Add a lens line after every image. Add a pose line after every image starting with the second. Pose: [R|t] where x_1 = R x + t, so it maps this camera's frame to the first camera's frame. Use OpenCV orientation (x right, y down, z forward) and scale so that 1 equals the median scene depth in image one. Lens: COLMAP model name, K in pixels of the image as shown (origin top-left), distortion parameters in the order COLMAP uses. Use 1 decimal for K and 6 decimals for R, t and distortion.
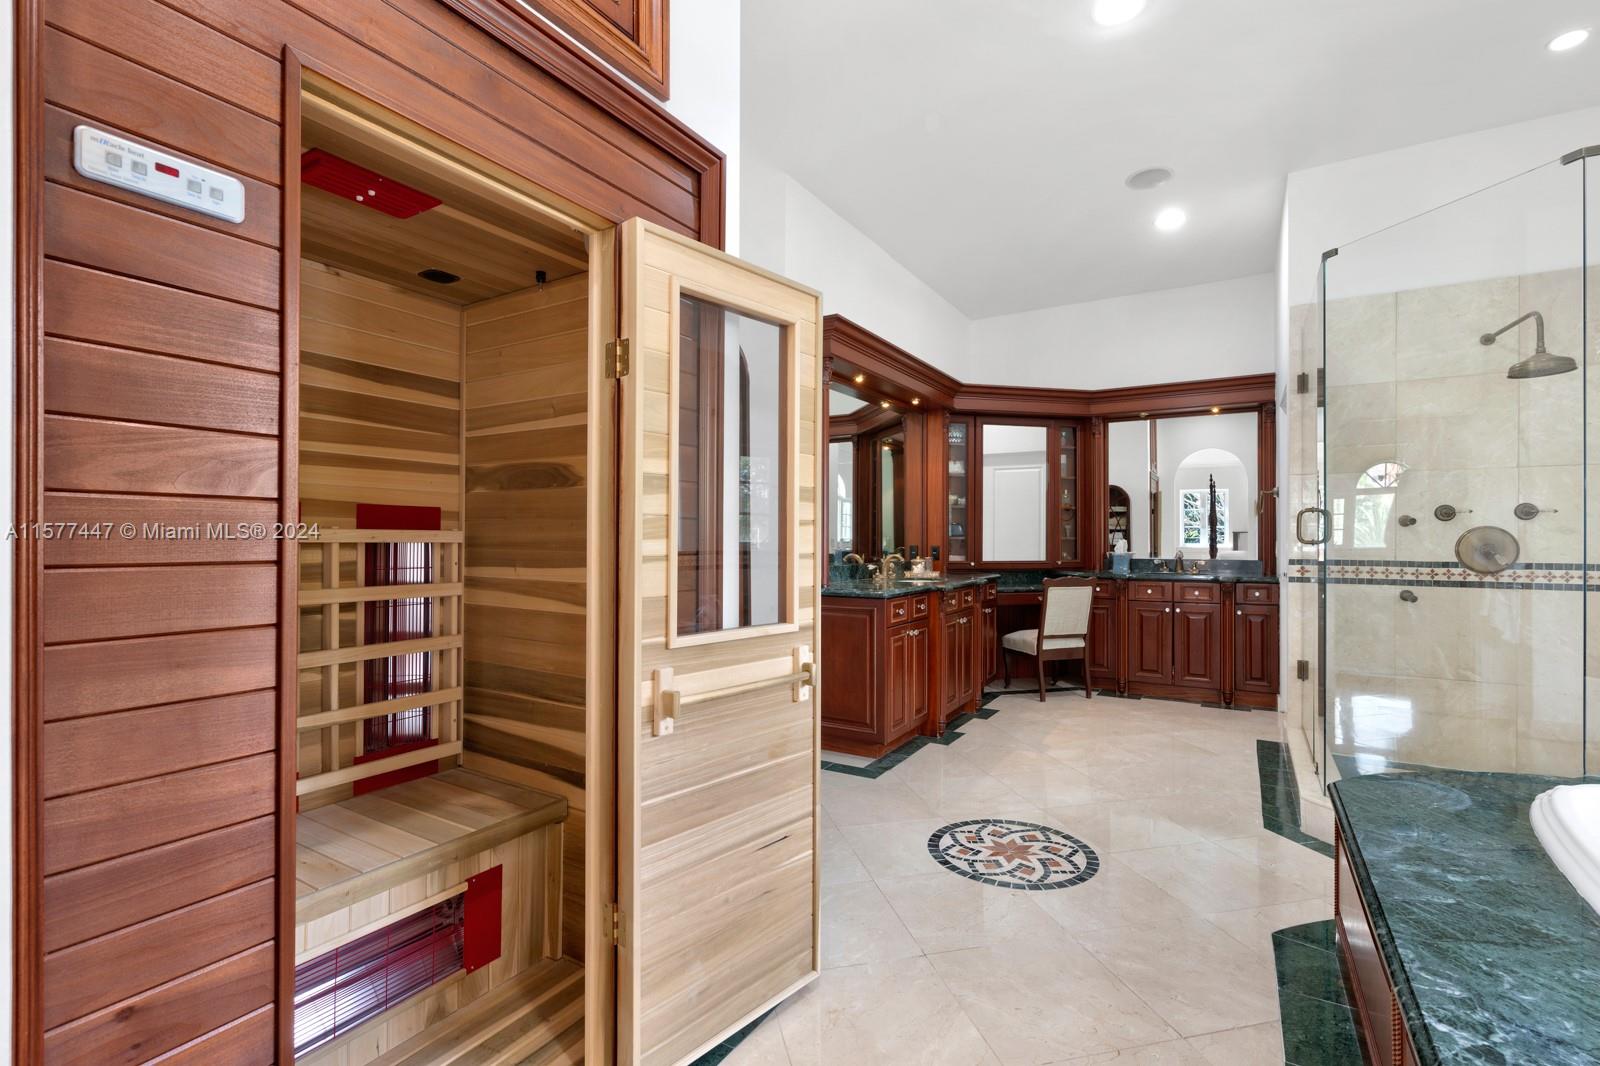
lens RADIAL K [[715.0, 0, 802.0], [0, 715.0, 537.9], [0, 0, 1]] dist [-0.014262, 0.005173]
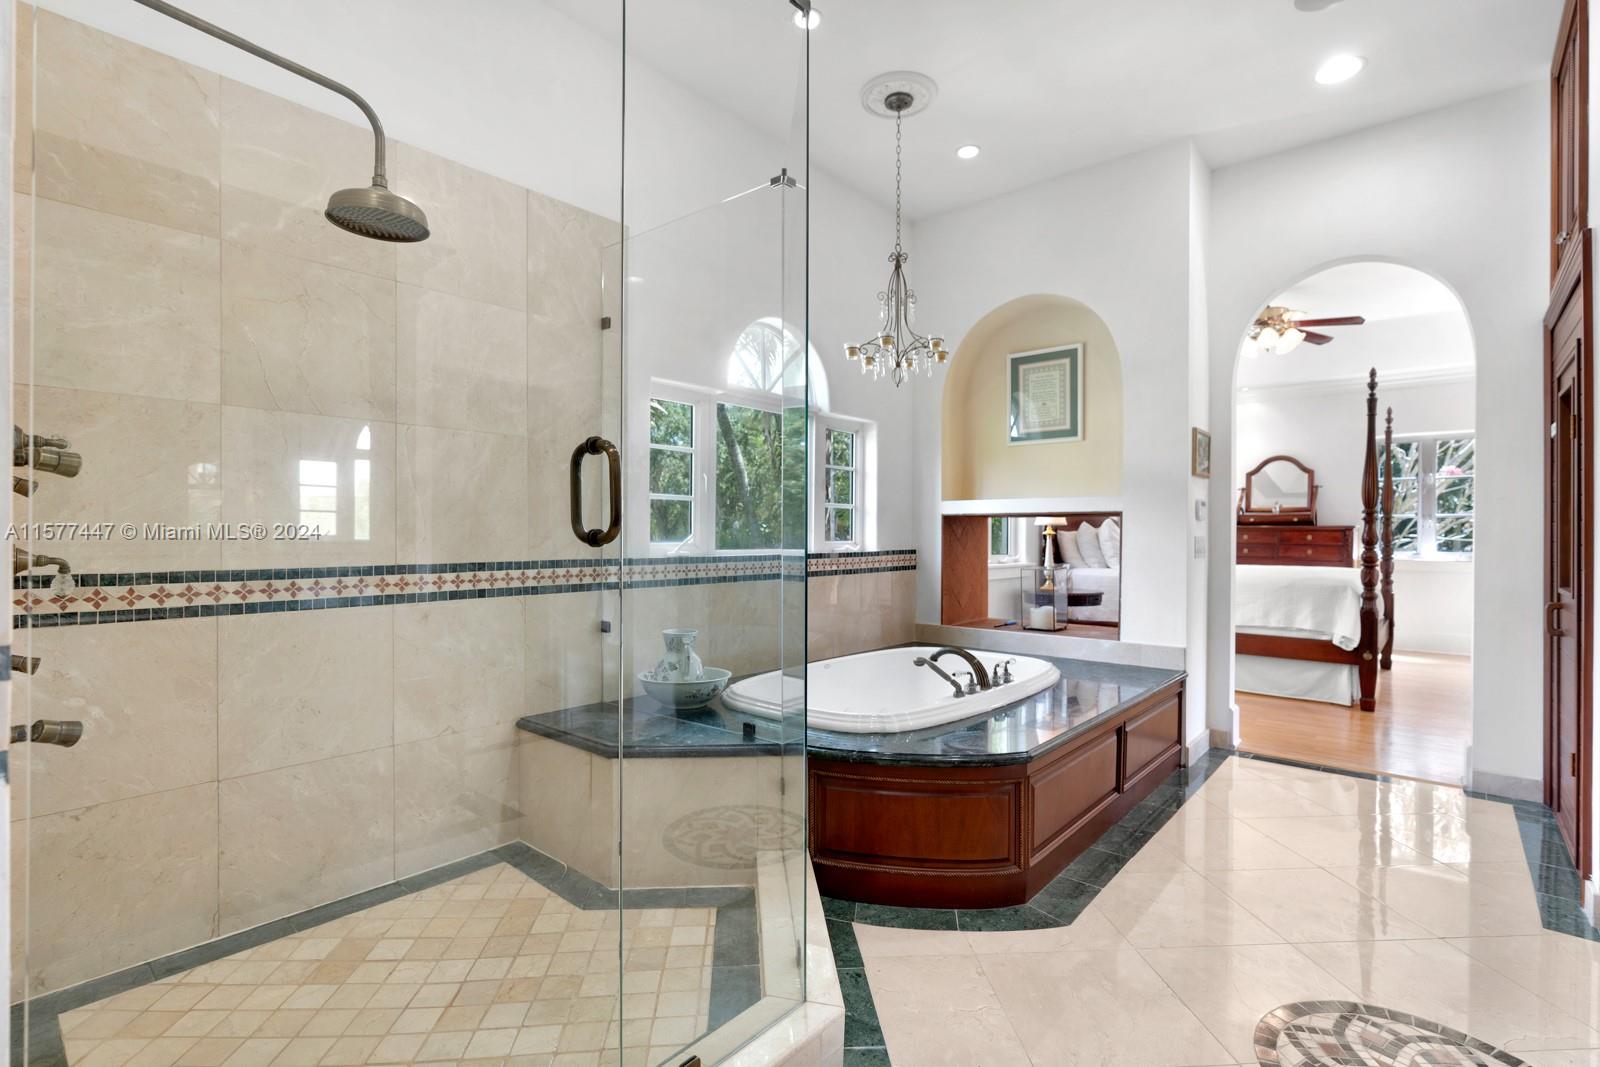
lens RADIAL K [[728.4, 0, 823.4], [0, 728.4, 530.5], [0, 0, 1]] dist [-0.000244, 0.000144]
pose [[-0.986977, -0.007034, 0.160710, 0.488382], [-0.007494, 0.999969, -0.002255, 0.001522], [-0.160689, -0.003430, -0.986999, 1.196242]]
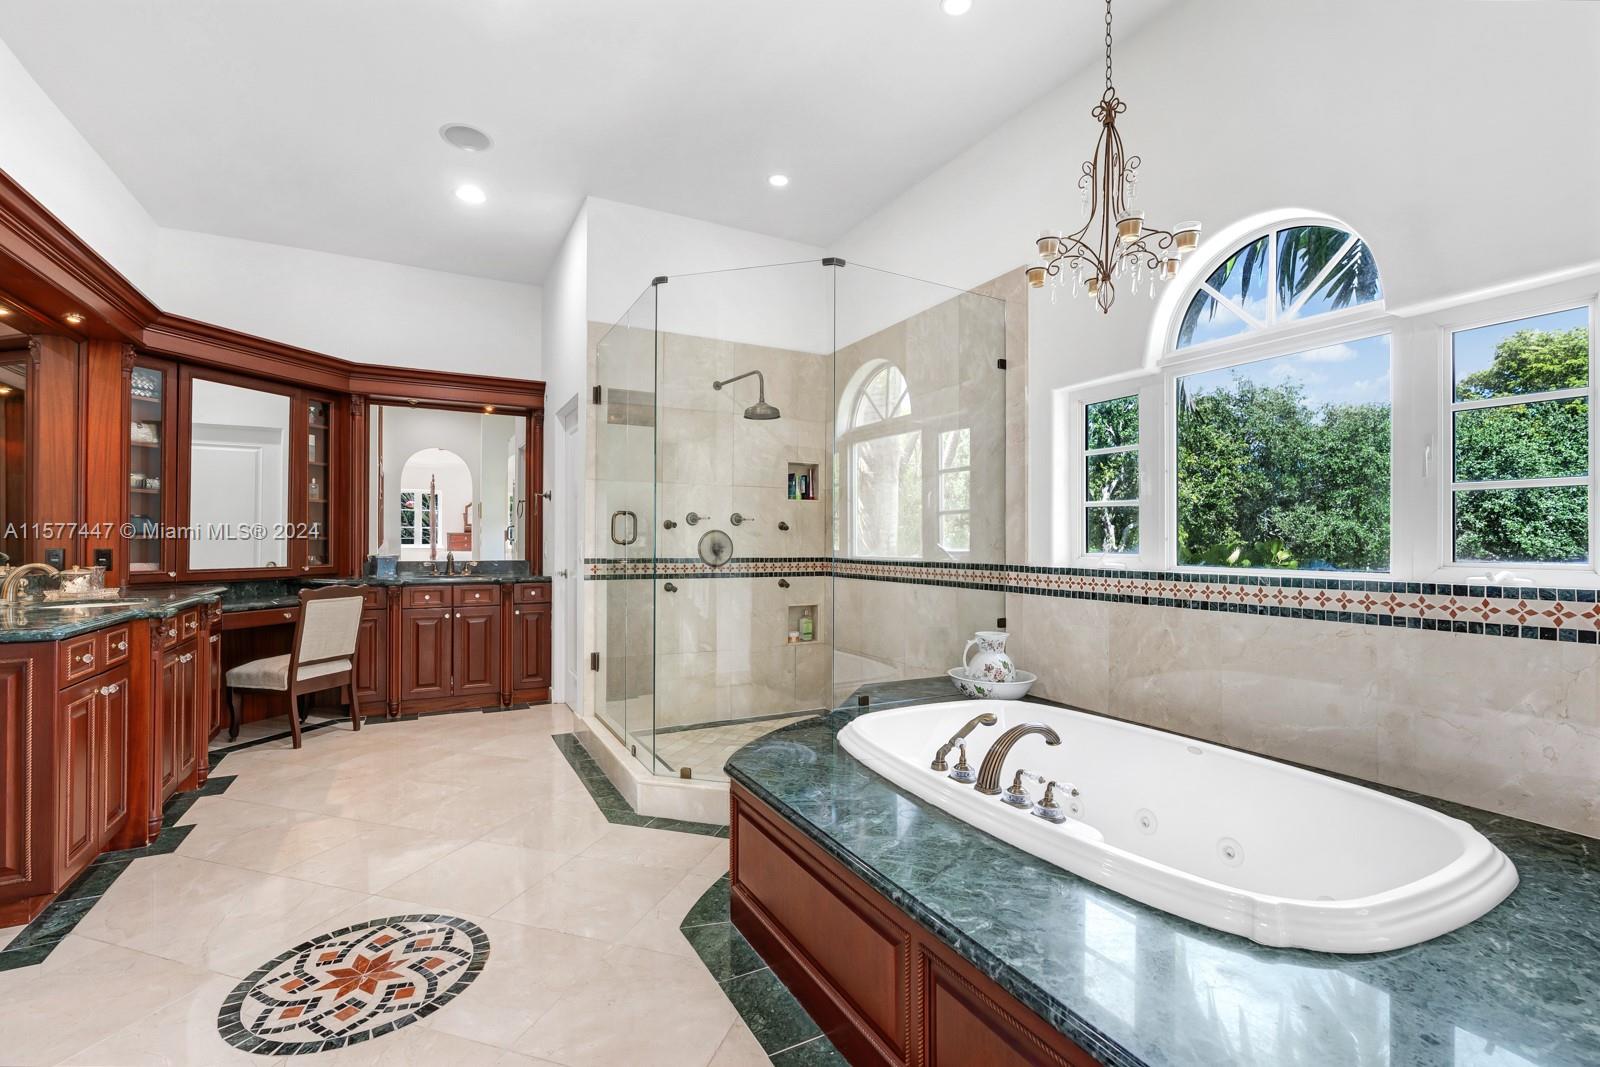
lens RADIAL K [[715.0, 0, 802.0], [0, 715.0, 538.4], [0, 0, 1]] dist [-0.014262, 0.005173]
pose [[0.508378, 0.004228, 0.861124, -0.072062], [-0.003331, 0.999990, -0.002943, 0.002086], [-0.861128, -0.001373, 0.508387, 0.191051]]
